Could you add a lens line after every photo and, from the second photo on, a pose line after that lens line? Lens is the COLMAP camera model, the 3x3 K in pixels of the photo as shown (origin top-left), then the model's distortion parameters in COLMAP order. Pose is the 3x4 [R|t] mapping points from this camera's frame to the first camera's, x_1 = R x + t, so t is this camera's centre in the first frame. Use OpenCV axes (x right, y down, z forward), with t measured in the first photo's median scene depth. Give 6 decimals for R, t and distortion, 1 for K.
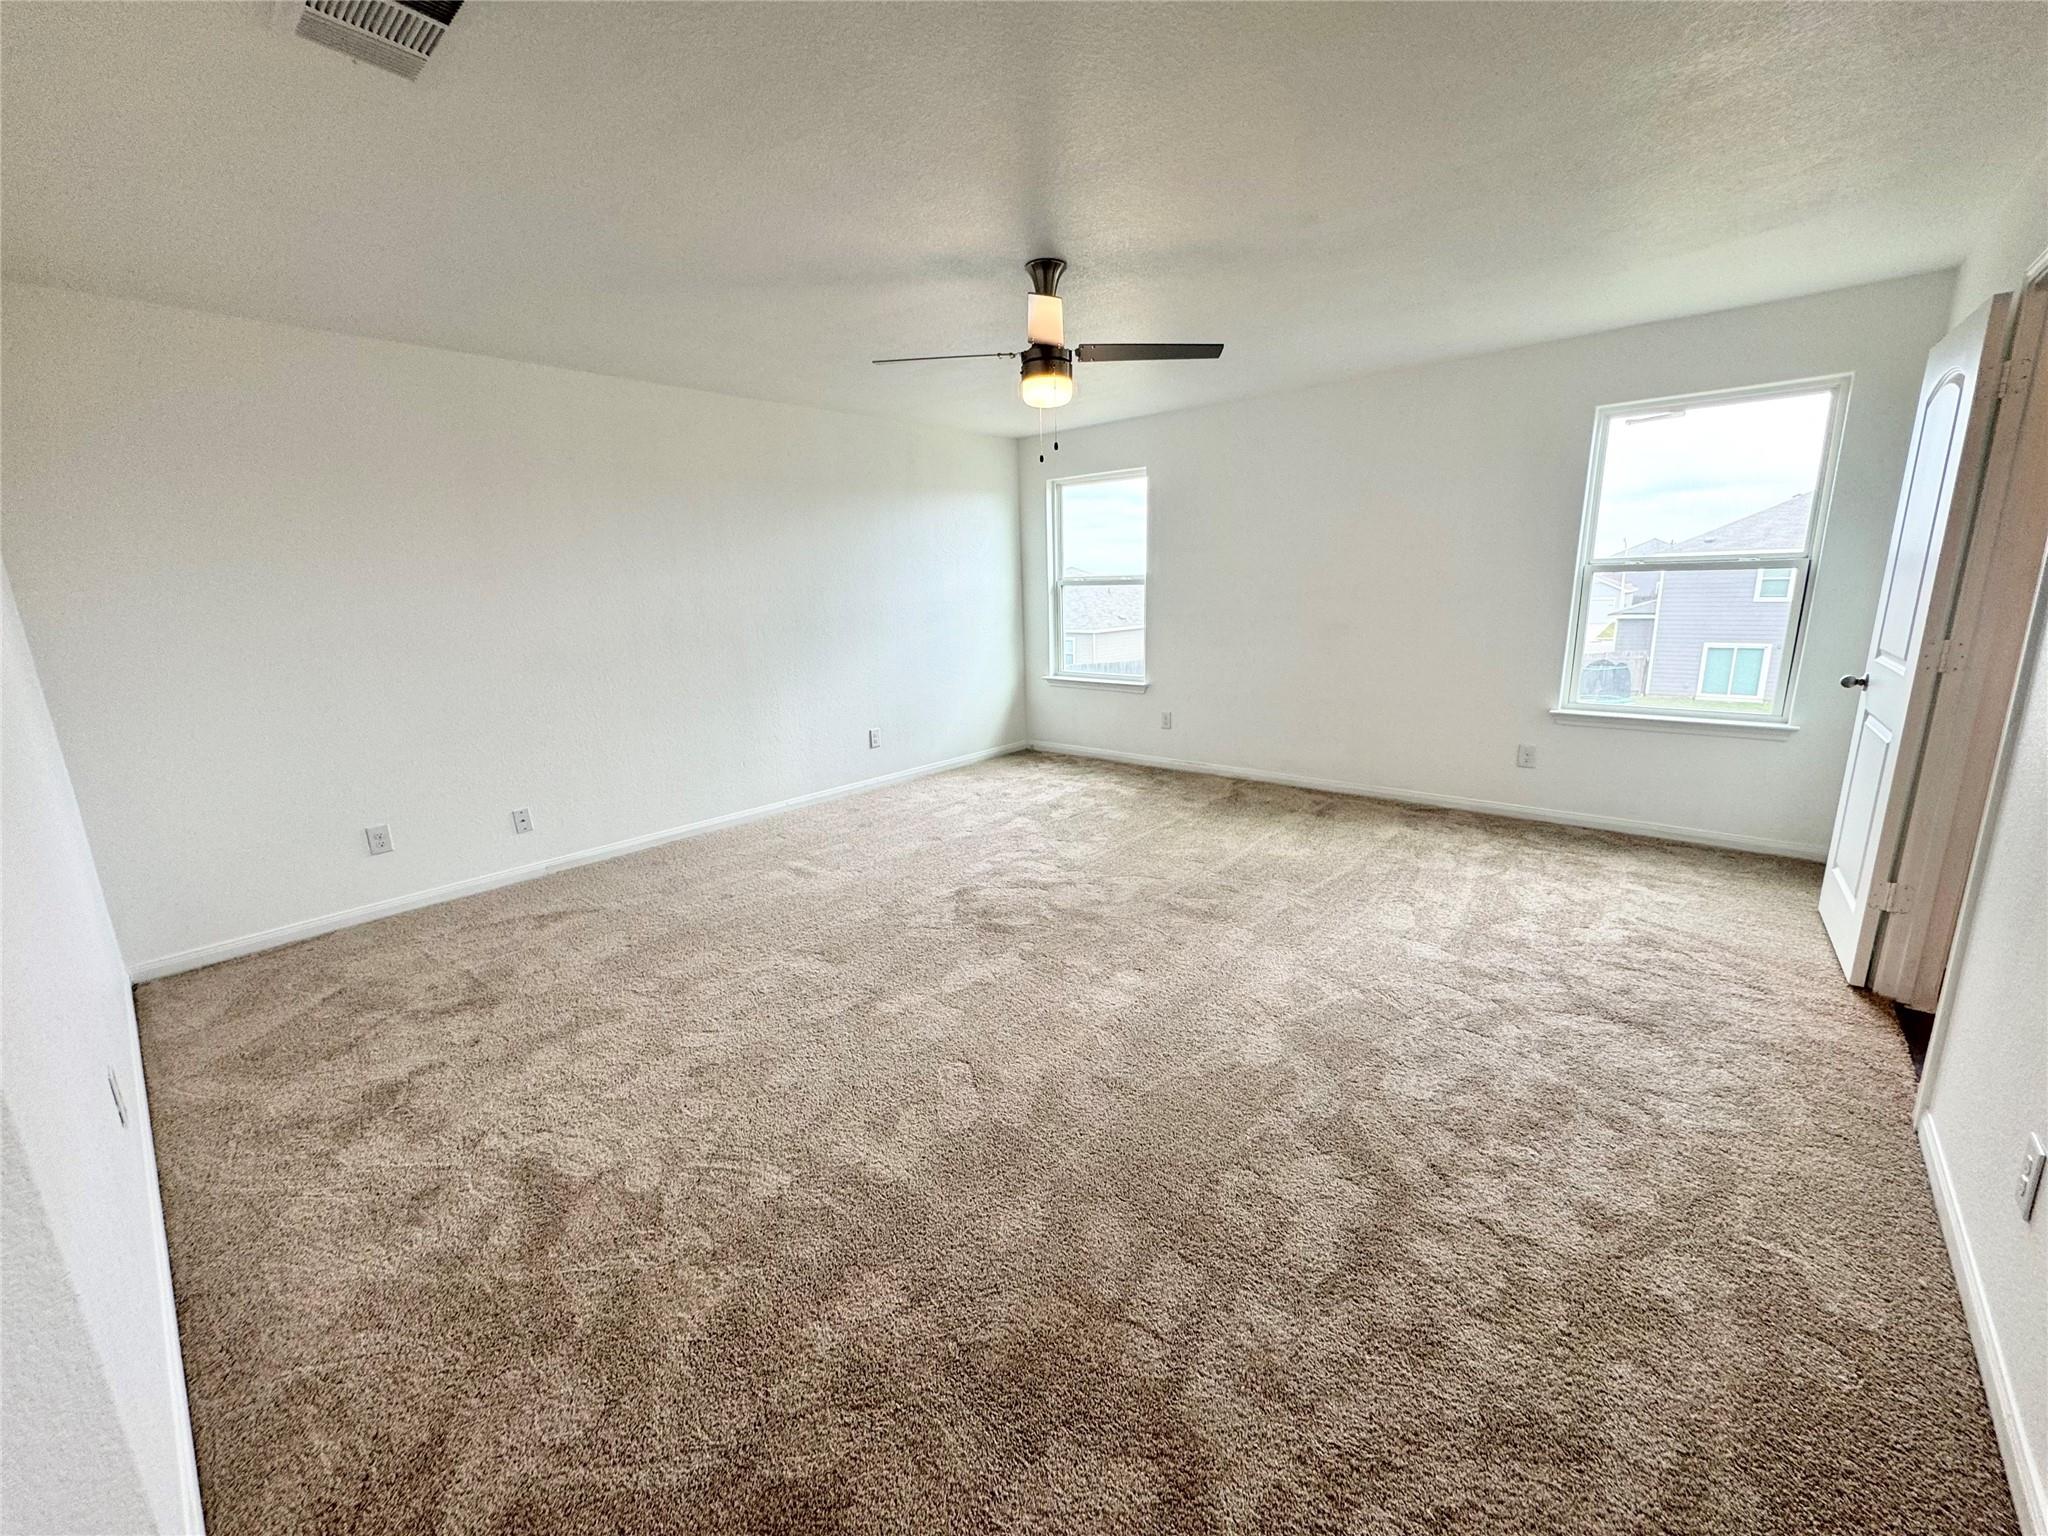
lens RADIAL K [[818.4, 0, 1022.6], [0, 818.4, 766.6], [0, 0, 1]] dist [-0.002099, -0.000189]
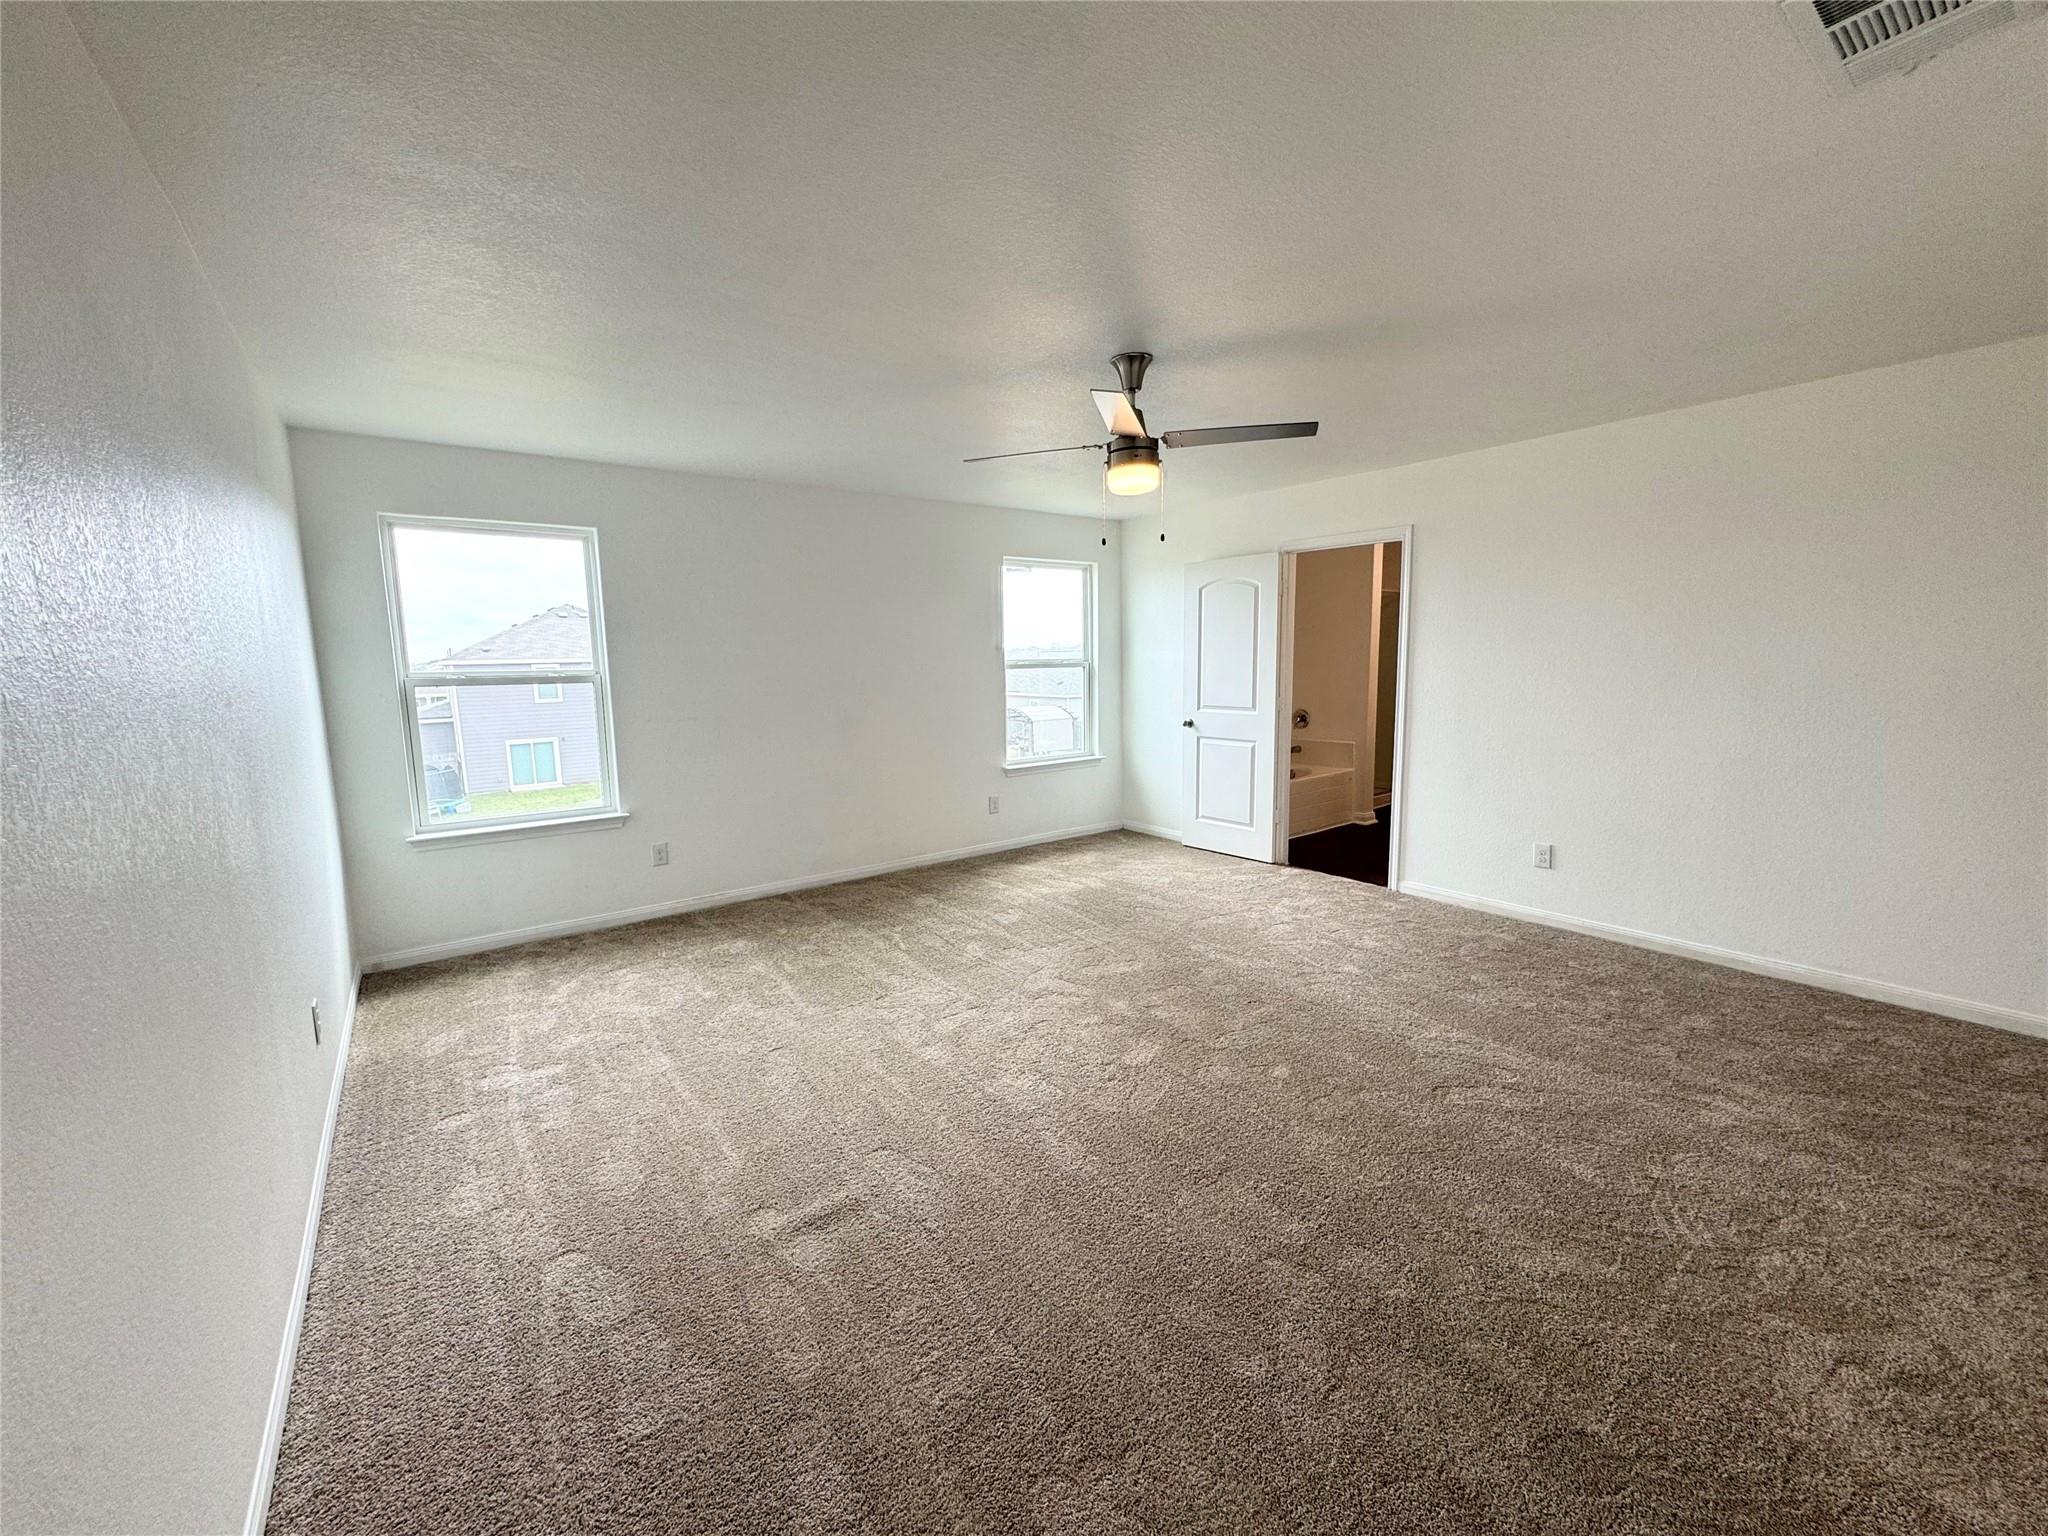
lens RADIAL K [[818.4, 0, 1022.5], [0, 818.4, 766.8], [0, 0, 1]] dist [-0.002099, -0.000189]
pose [[0.205923, -0.105339, 0.972882, -0.555329], [0.228667, 0.971845, 0.056826, -0.115509], [-0.951476, 0.210764, 0.224213, 0.544228]]
